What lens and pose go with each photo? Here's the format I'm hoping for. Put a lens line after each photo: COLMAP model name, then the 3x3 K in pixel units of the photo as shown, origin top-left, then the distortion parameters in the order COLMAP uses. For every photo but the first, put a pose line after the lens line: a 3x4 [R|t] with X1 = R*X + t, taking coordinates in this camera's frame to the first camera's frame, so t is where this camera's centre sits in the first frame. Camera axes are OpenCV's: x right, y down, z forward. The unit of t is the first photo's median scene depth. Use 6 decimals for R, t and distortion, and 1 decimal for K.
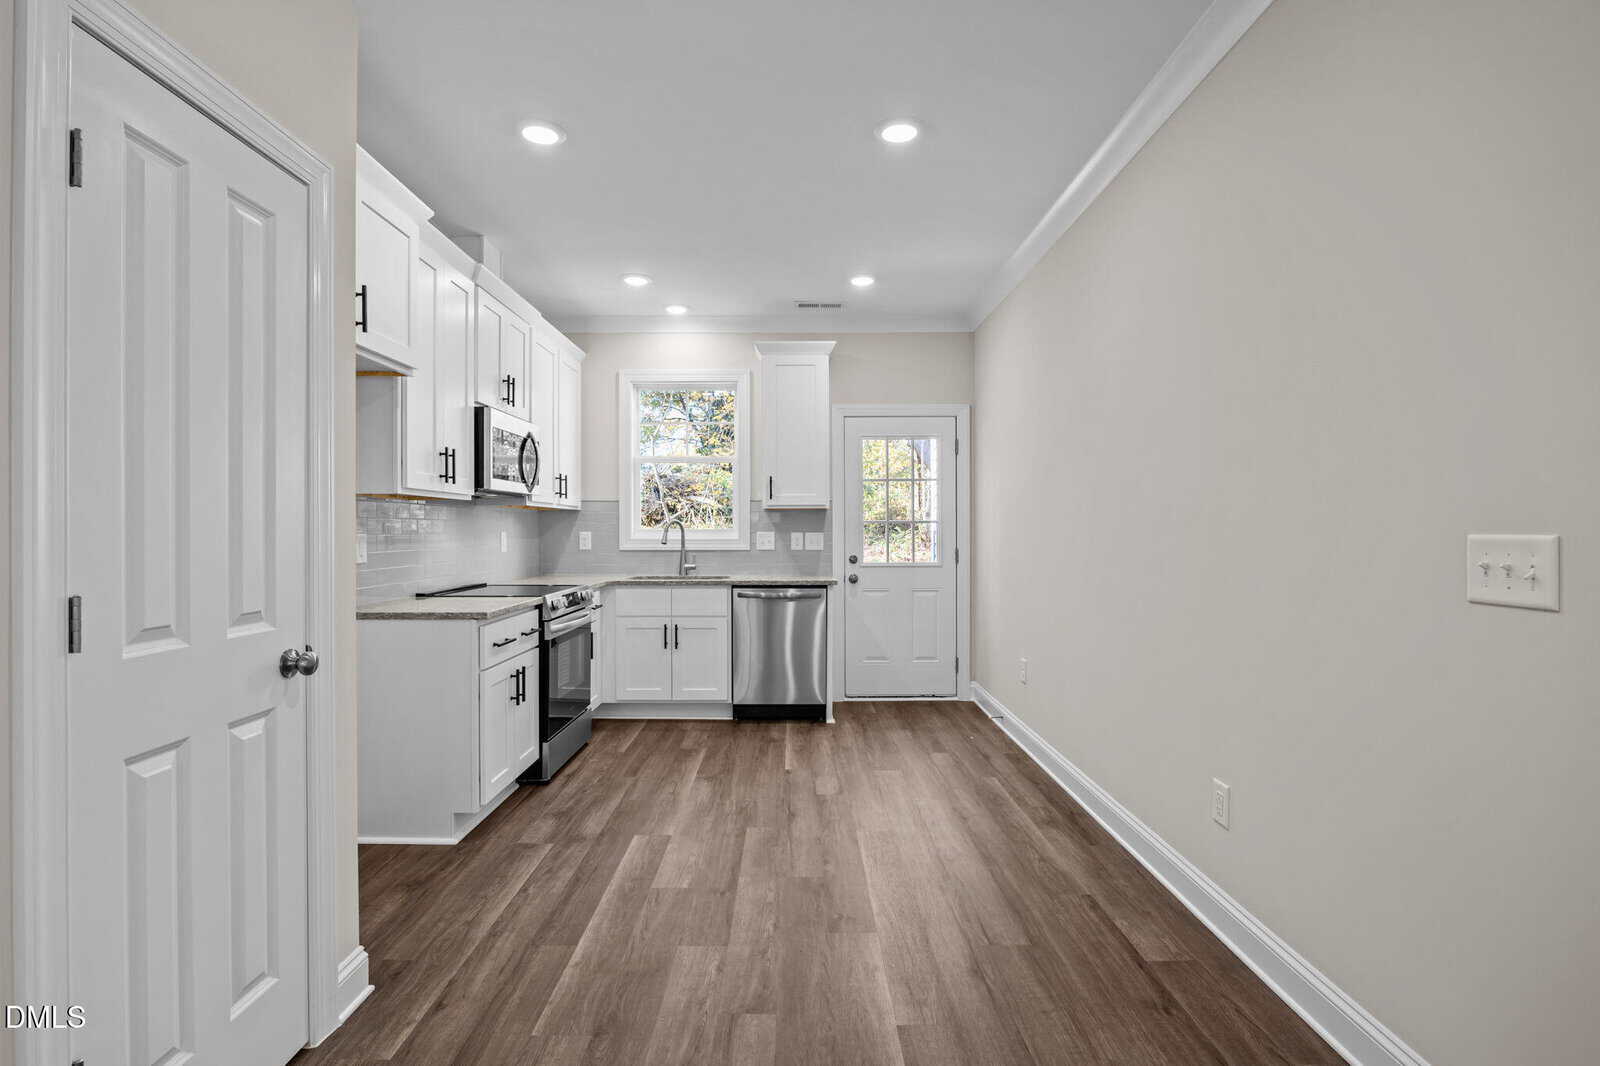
lens RADIAL K [[769.9, 0, 800.0], [0, 769.9, 533.0], [0, 0, 1]] dist [-0.002102, -0.000306]
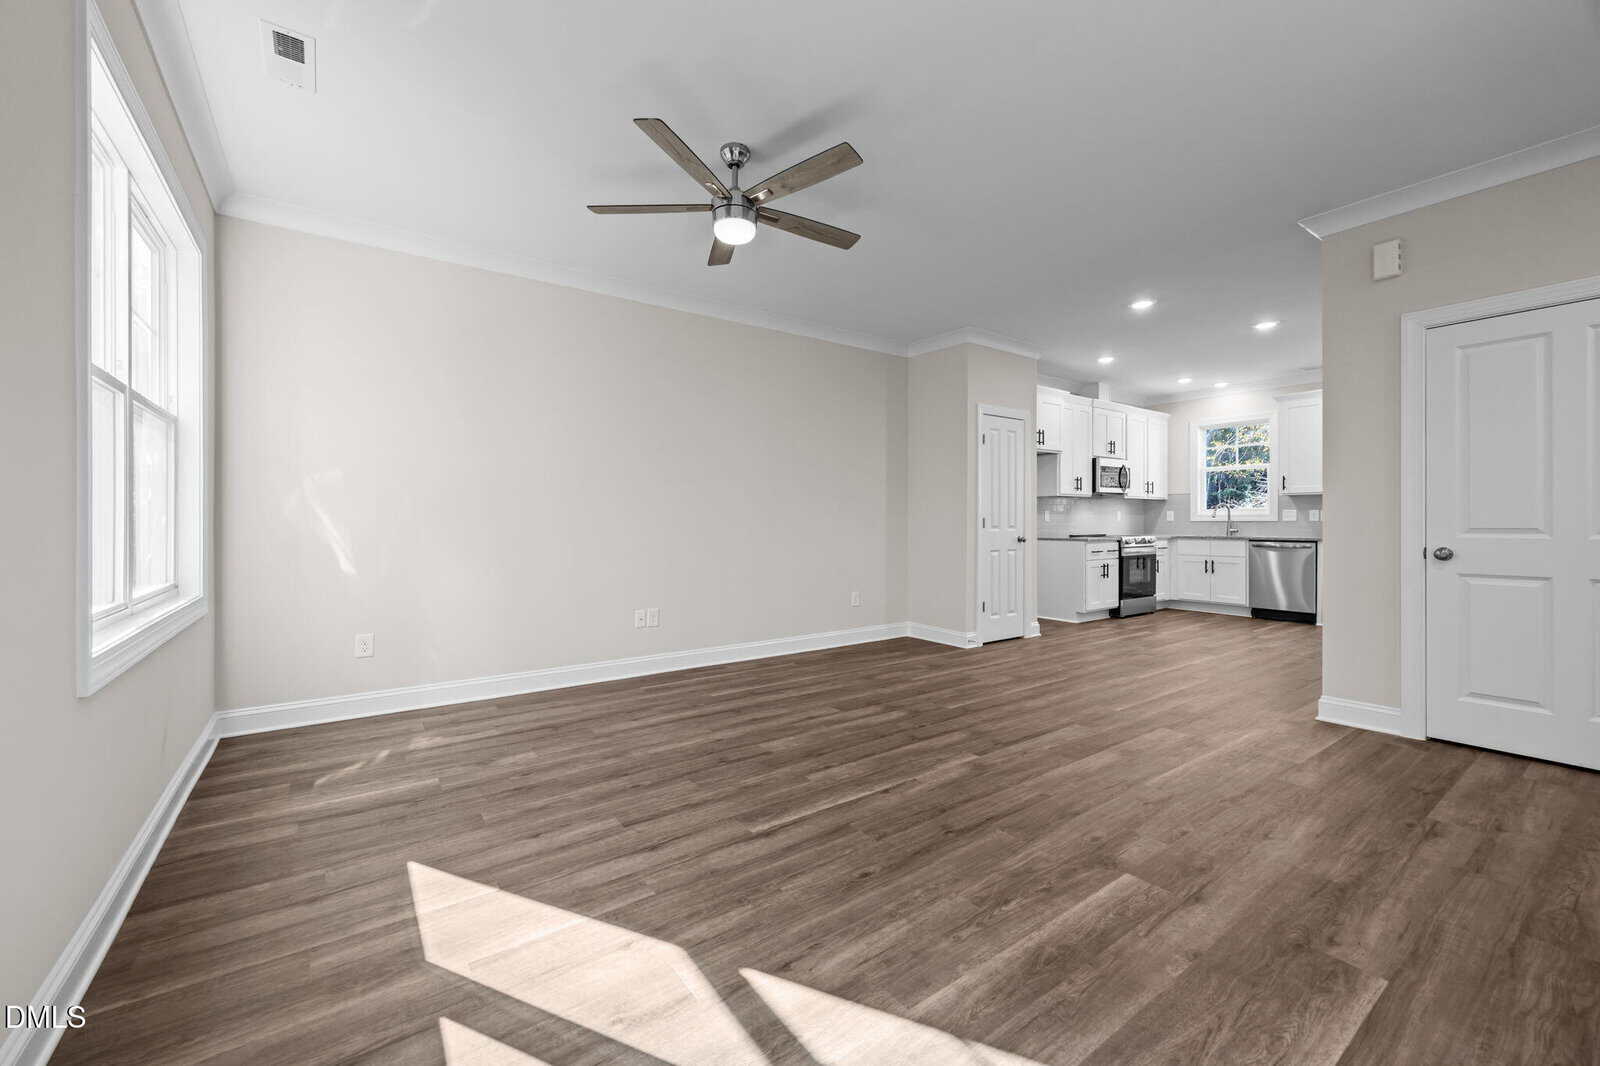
lens RADIAL K [[637.1, 0, 789.9], [0, 637.1, 525.6], [0, 0, 1]] dist [-0.001130, -0.000663]
pose [[0.573965, 0.004685, -0.818866, 0.502374], [0.000049, 0.999983, 0.005756, 0.027247], [0.818880, -0.003344, 0.573956, -0.694472]]
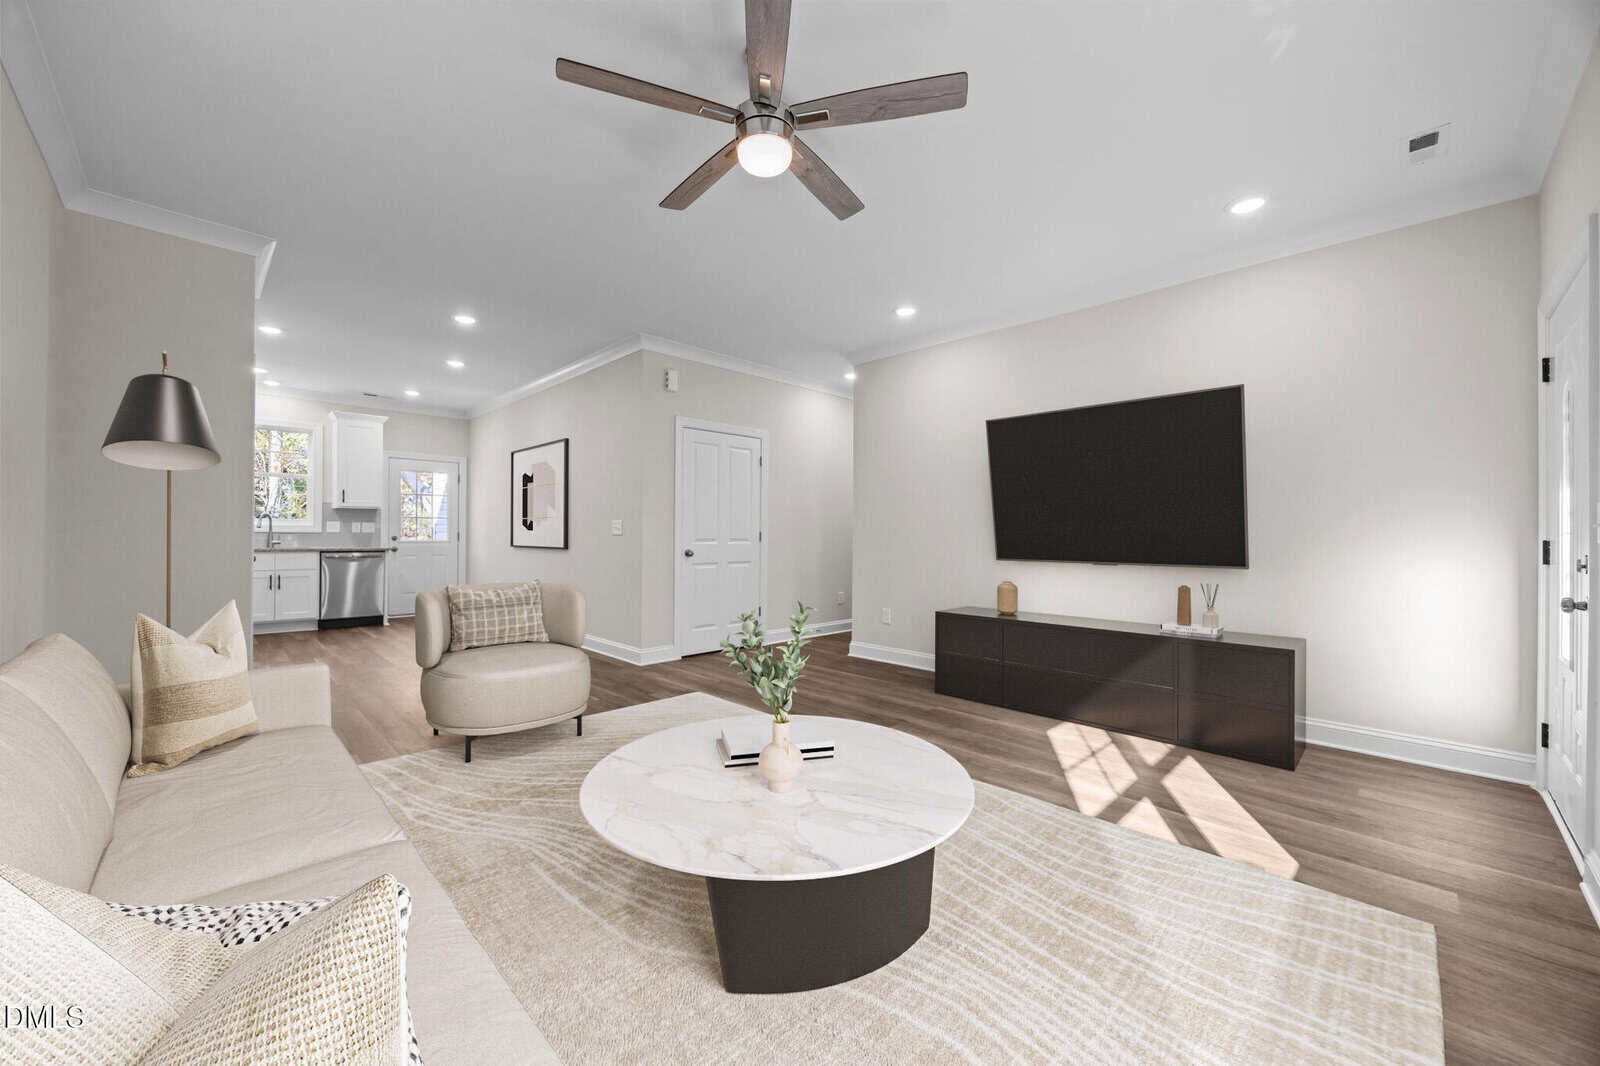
lens RADIAL K [[599.5, 0, 783.9], [0, 599.5, 530.2], [0, 0, 1]] dist [0.001358, 0.000126]
pose [[0.723659, 0.008862, 0.690101, -0.268169], [-0.004782, 0.999958, -0.007827, 0.025522], [-0.690141, 0.002364, 0.723671, -0.708674]]
